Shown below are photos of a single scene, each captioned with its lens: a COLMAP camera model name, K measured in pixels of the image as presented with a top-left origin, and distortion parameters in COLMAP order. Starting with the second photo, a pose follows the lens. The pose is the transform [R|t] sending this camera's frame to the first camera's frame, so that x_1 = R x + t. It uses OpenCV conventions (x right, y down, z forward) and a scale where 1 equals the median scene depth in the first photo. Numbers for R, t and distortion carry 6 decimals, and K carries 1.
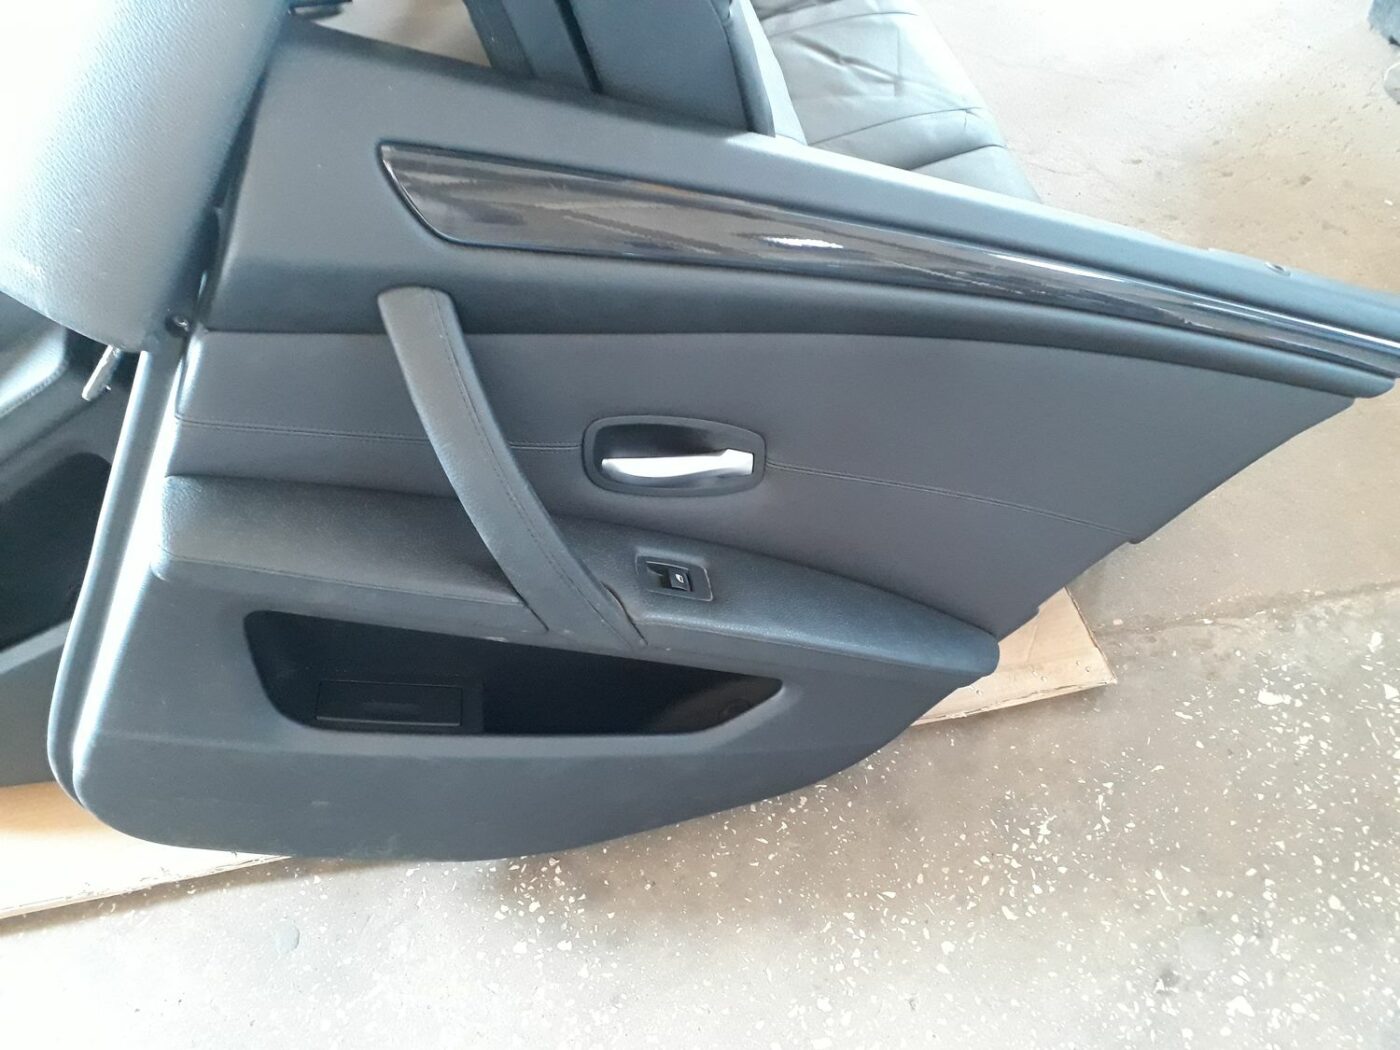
lens RADIAL K [[1089.2, 0, 700.0], [0, 1089.2, 525.0], [0, 0, 1]] dist [0.066119, -0.065812]
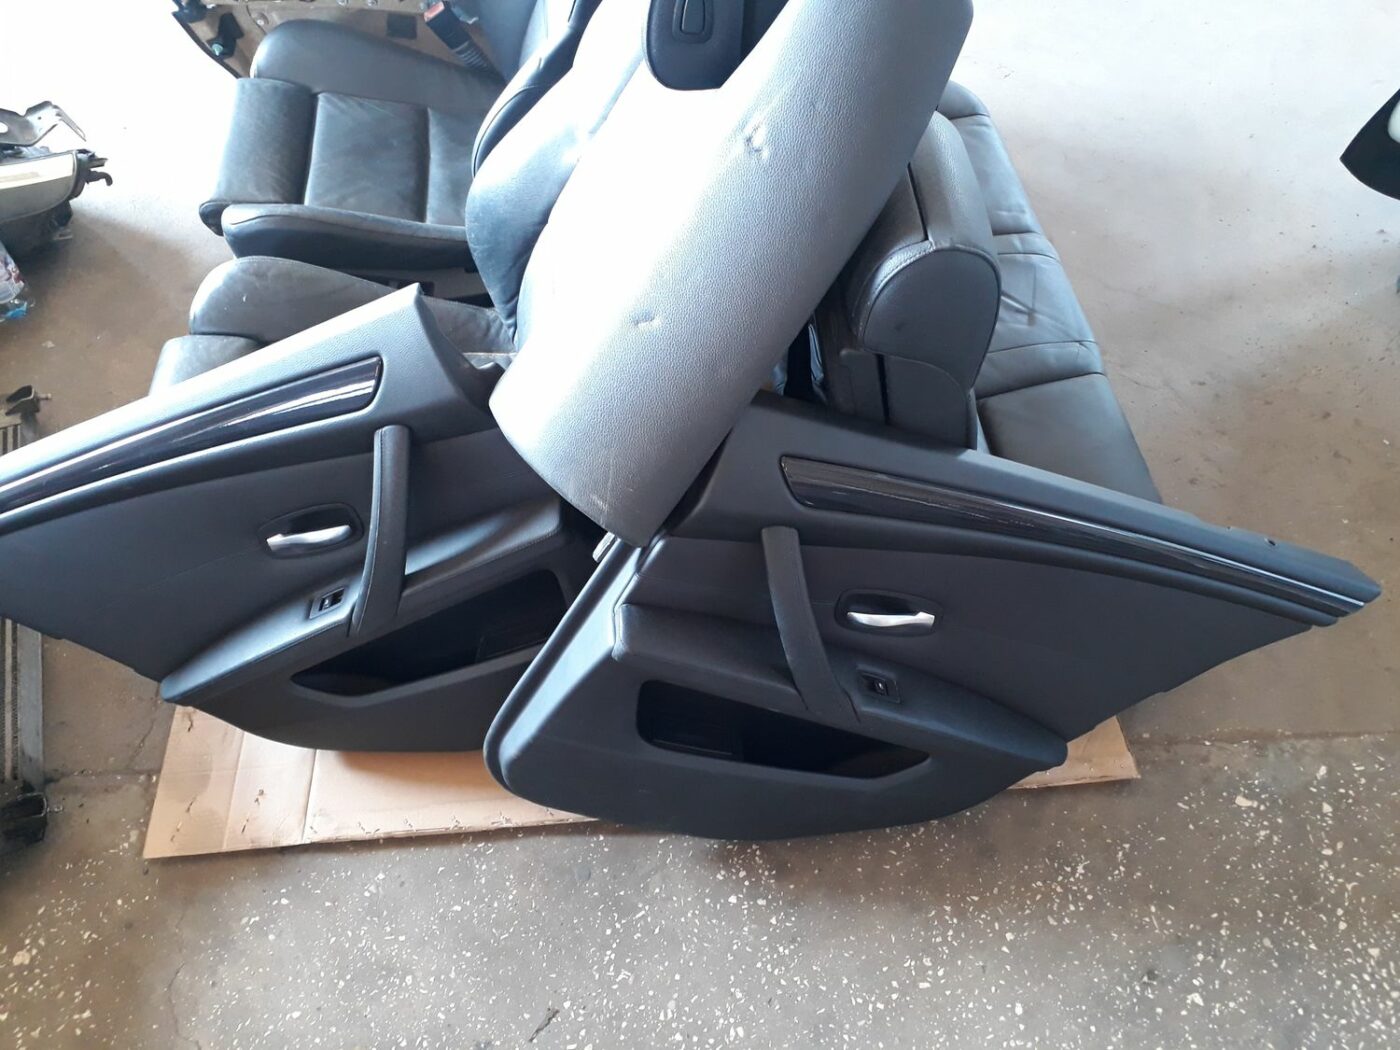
lens RADIAL K [[1113.4, 0, 700.0], [0, 1113.4, 525.0], [0, 0, 1]] dist [0.078842, -0.075978]
pose [[0.992110, 0.123673, -0.020574, -0.236958], [-0.123623, 0.992322, 0.003726, -0.136513], [0.020877, -0.001153, 0.999781, -0.570550]]
